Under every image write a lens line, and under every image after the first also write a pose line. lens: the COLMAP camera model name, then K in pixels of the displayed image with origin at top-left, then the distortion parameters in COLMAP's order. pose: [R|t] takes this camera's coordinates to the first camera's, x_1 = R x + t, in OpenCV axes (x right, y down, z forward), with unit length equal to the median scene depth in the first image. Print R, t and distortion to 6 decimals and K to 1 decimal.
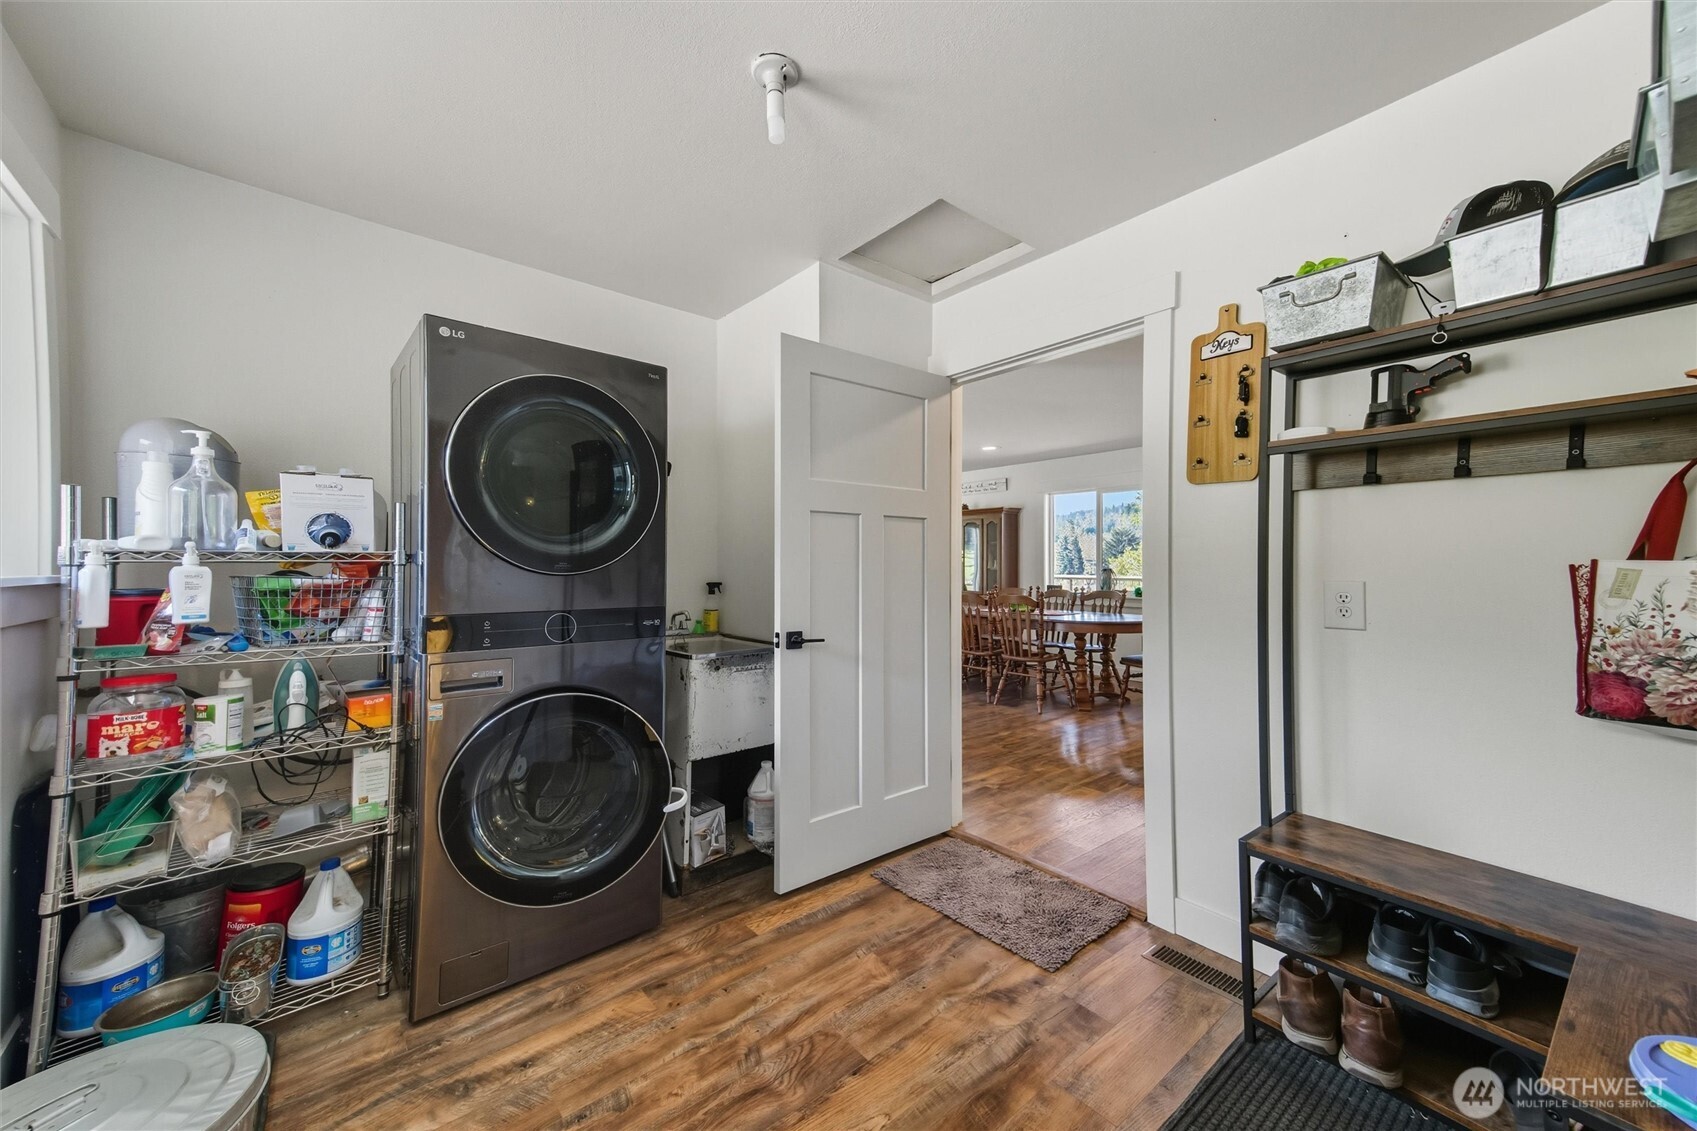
lens RADIAL K [[677.2, 0, 855.0], [0, 677.2, 565.1], [0, 0, 1]] dist [0.052299, 0.000608]
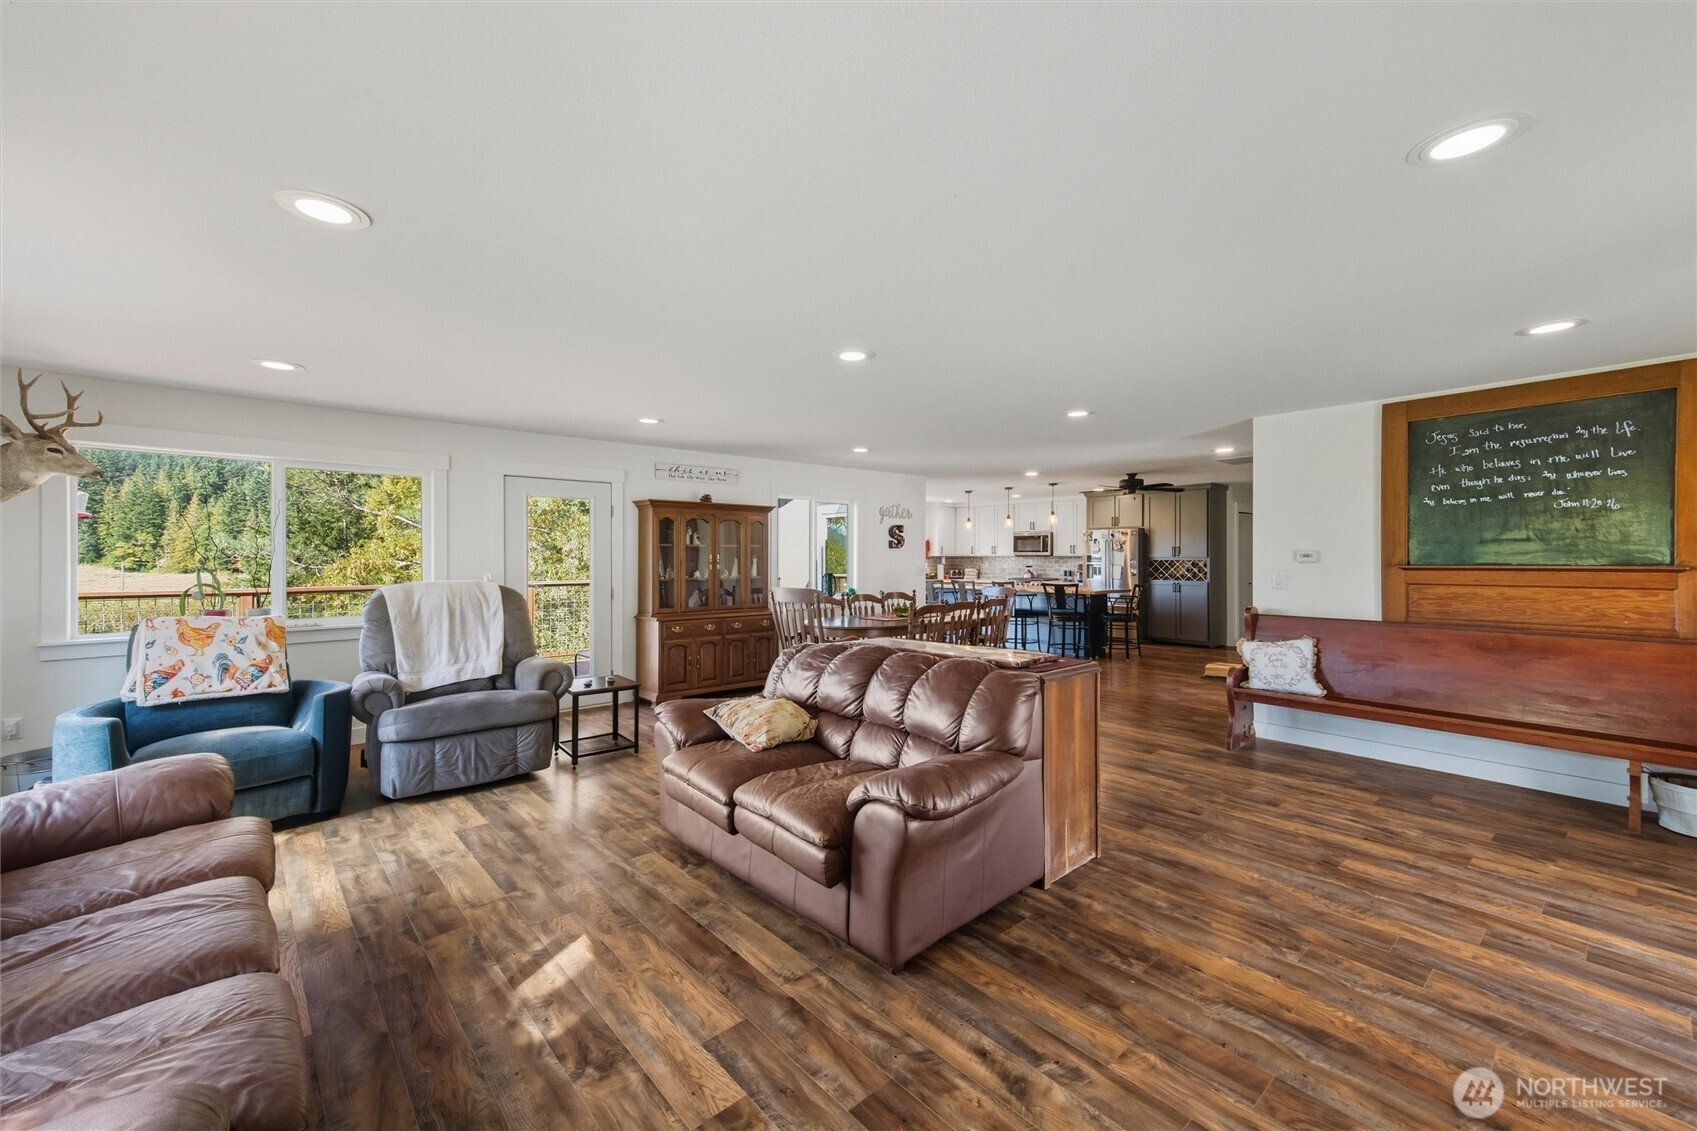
lens RADIAL K [[677.2, 0, 855.0], [0, 677.2, 565.1], [0, 0, 1]] dist [0.052299, 0.000608]
pose [[-0.024632, -0.014035, 0.999598, -0.665963], [-0.002989, 0.999898, 0.013965, -0.020876], [-0.999692, -0.002644, -0.024671, 0.894125]]
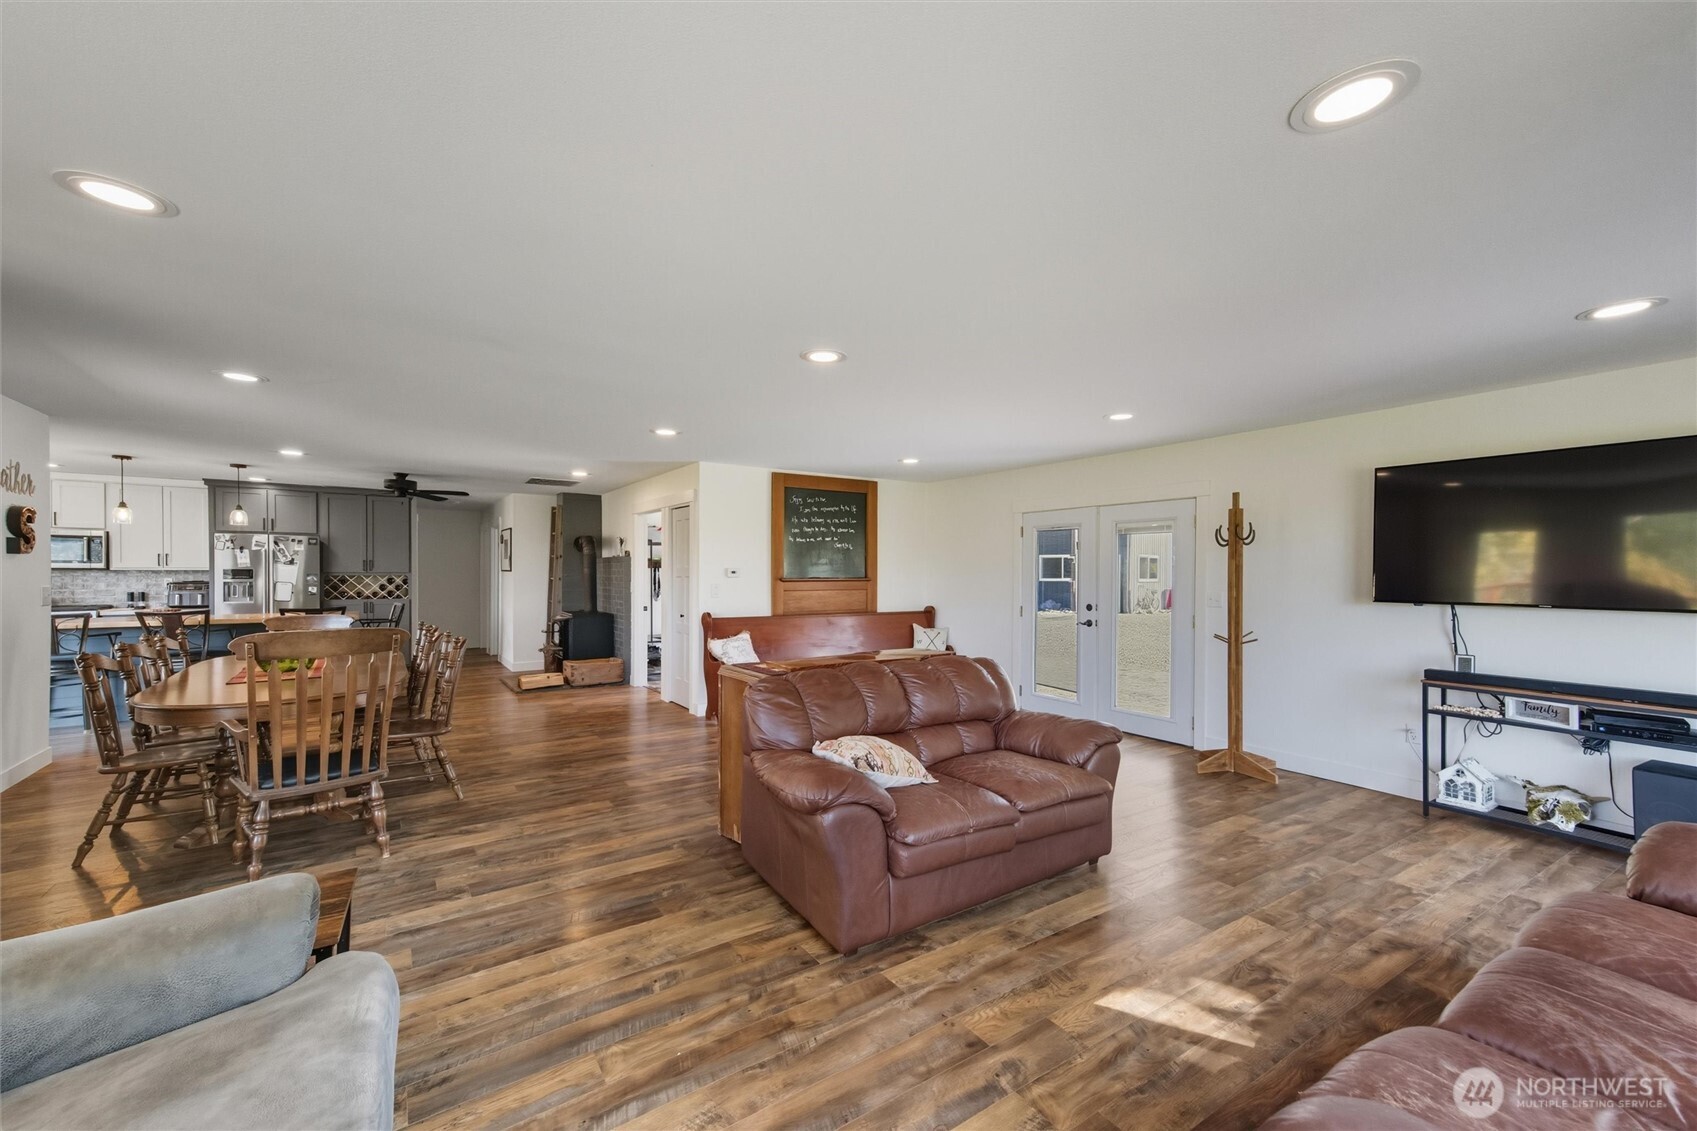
lens RADIAL K [[689.5, 0, 841.5], [0, 689.5, 588.7], [0, 0, 1]] dist [0.049713, 0.000174]
pose [[-0.992330, -0.006743, 0.123431, -0.290919], [-0.004263, 0.999784, 0.020350, -0.019411], [-0.123542, 0.019668, -0.992144, 1.292085]]
